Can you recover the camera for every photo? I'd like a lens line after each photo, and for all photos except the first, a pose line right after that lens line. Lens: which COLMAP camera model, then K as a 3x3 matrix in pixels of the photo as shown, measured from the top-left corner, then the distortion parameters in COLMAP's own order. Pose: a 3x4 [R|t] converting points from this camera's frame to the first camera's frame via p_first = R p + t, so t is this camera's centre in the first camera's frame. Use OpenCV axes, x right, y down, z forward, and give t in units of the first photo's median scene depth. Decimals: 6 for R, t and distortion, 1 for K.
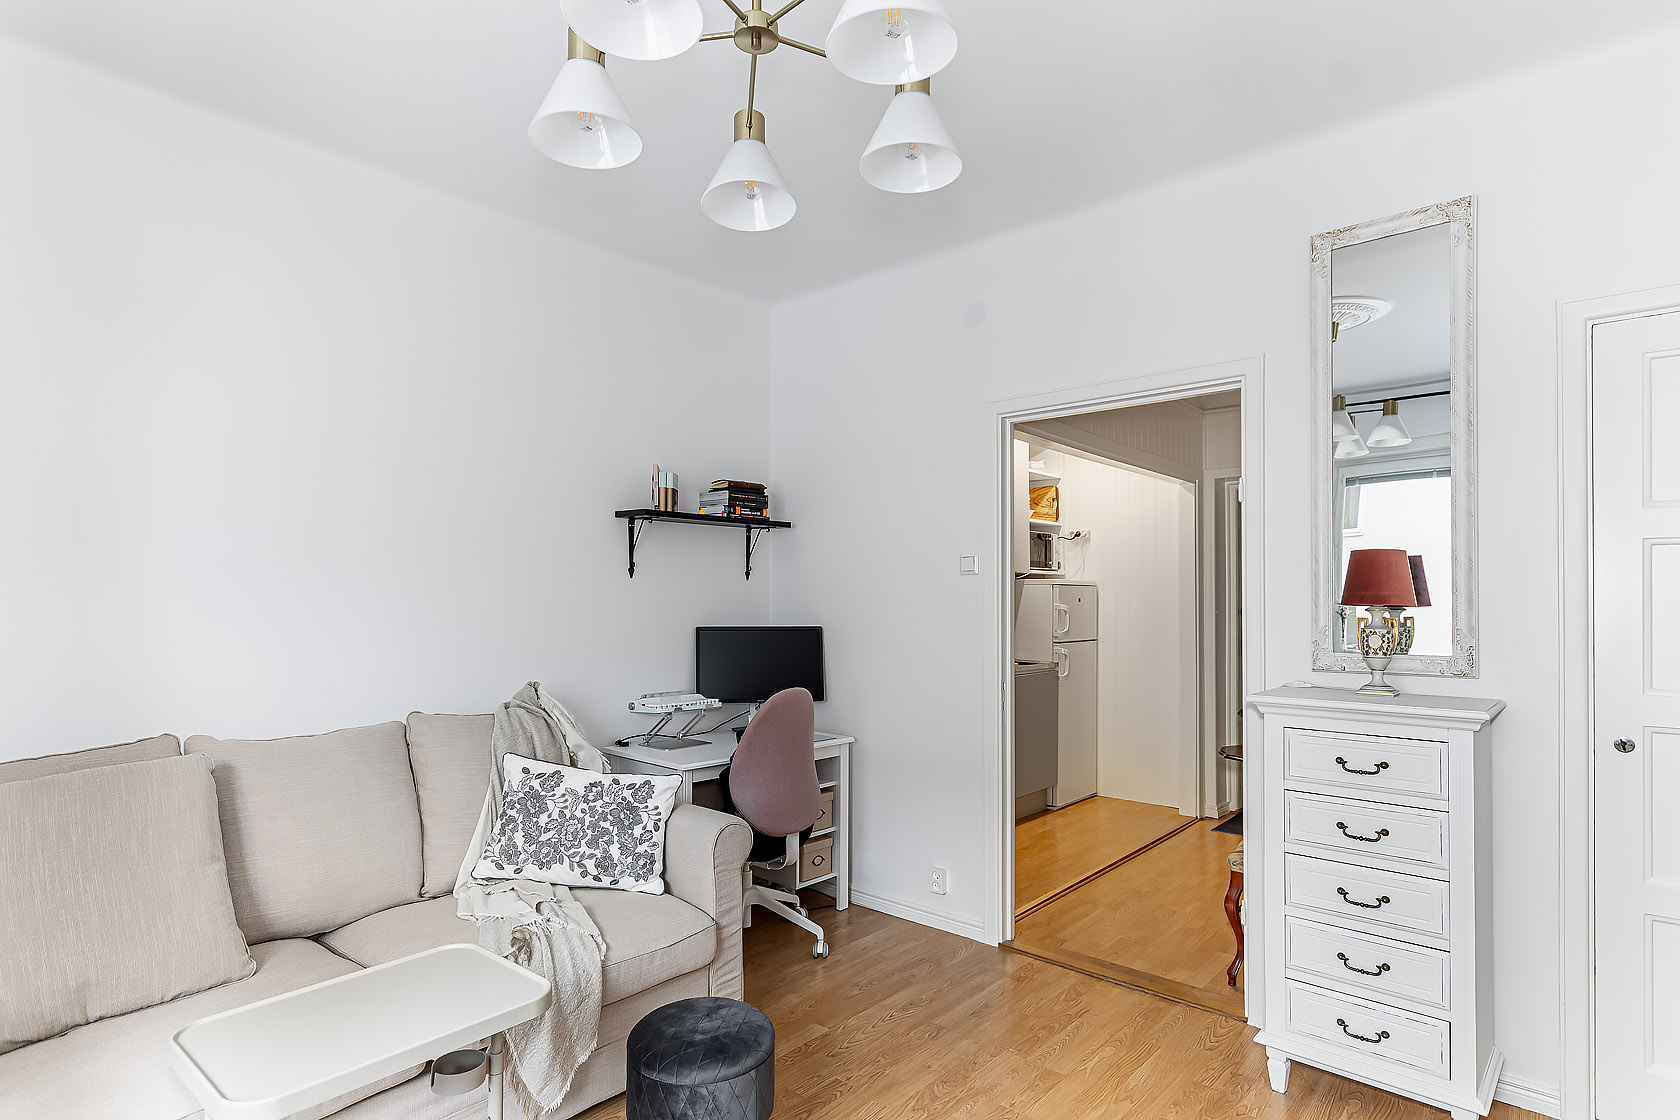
lens RADIAL K [[861.7, 0, 835.2], [0, 861.7, 567.2], [0, 0, 1]] dist [-0.018014, -0.001001]
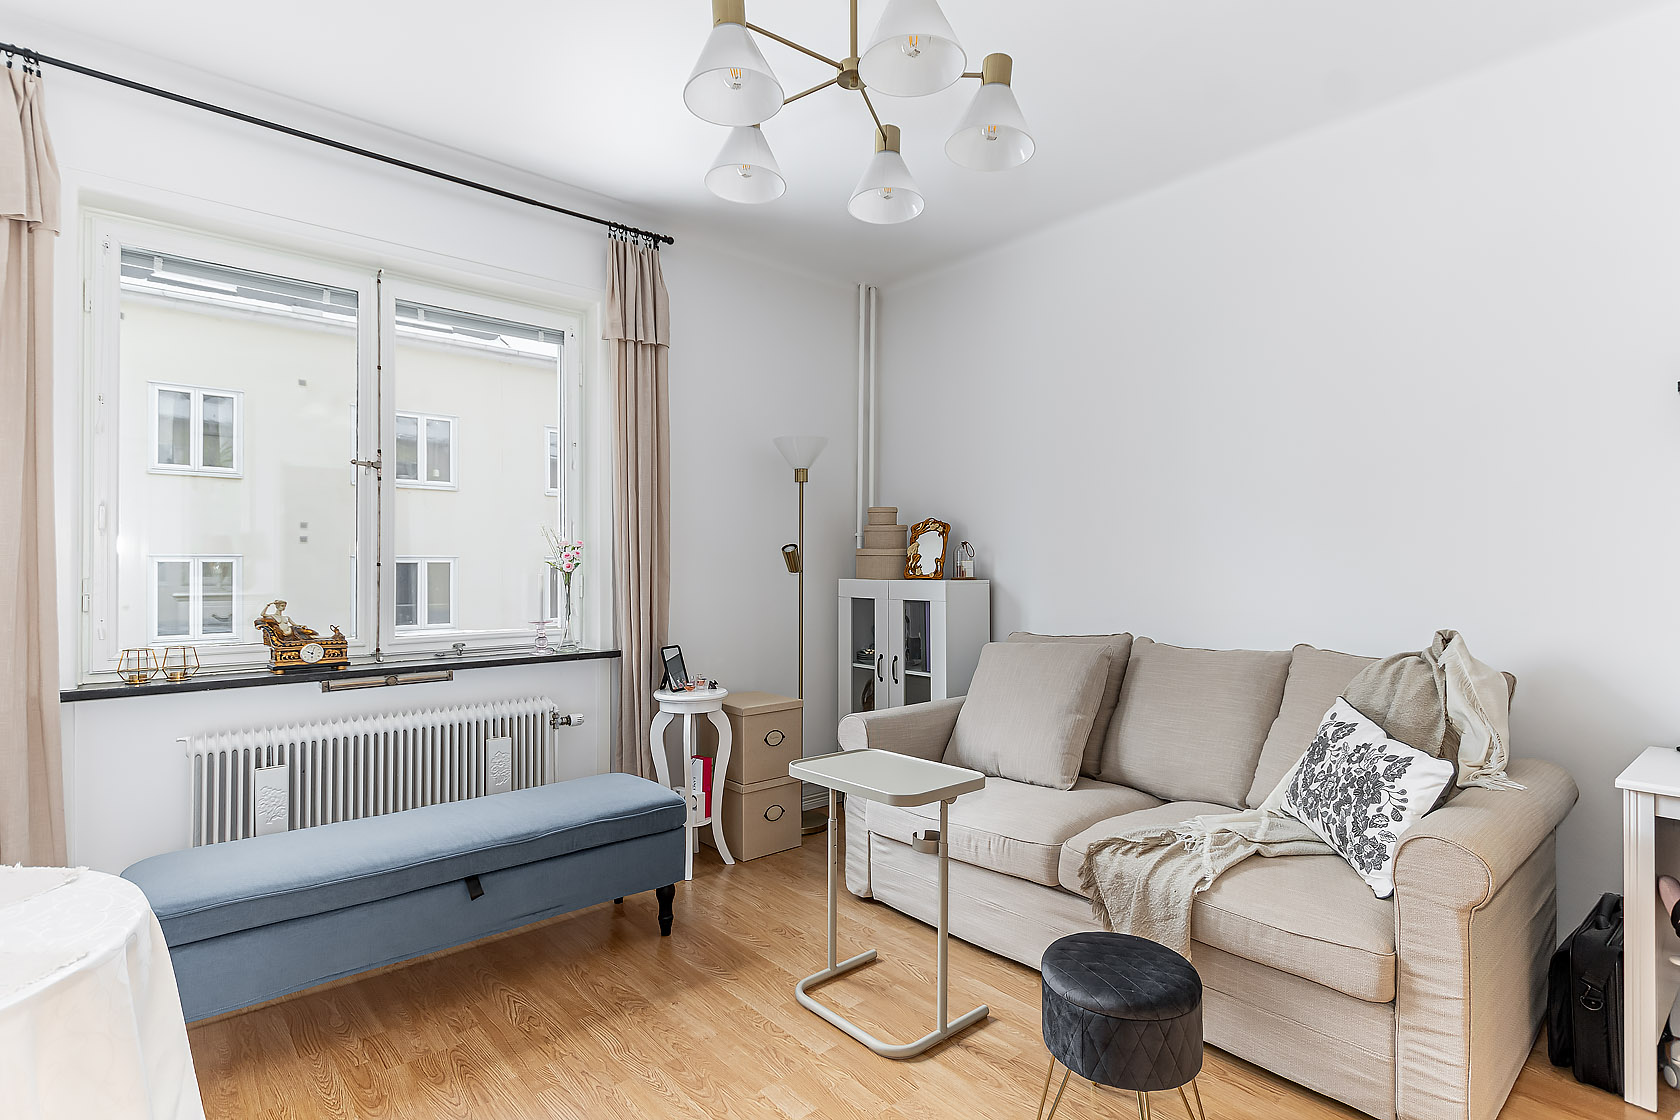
lens RADIAL K [[804.8, 0, 840.0], [0, 804.8, 560.0], [0, 0, 1]] dist [-0.001220, -0.000557]
pose [[-0.123046, -0.015415, -0.992281, 0.588635], [0.025483, 0.999501, -0.018687, 0.073258], [0.992074, -0.027586, -0.122592, 0.605805]]
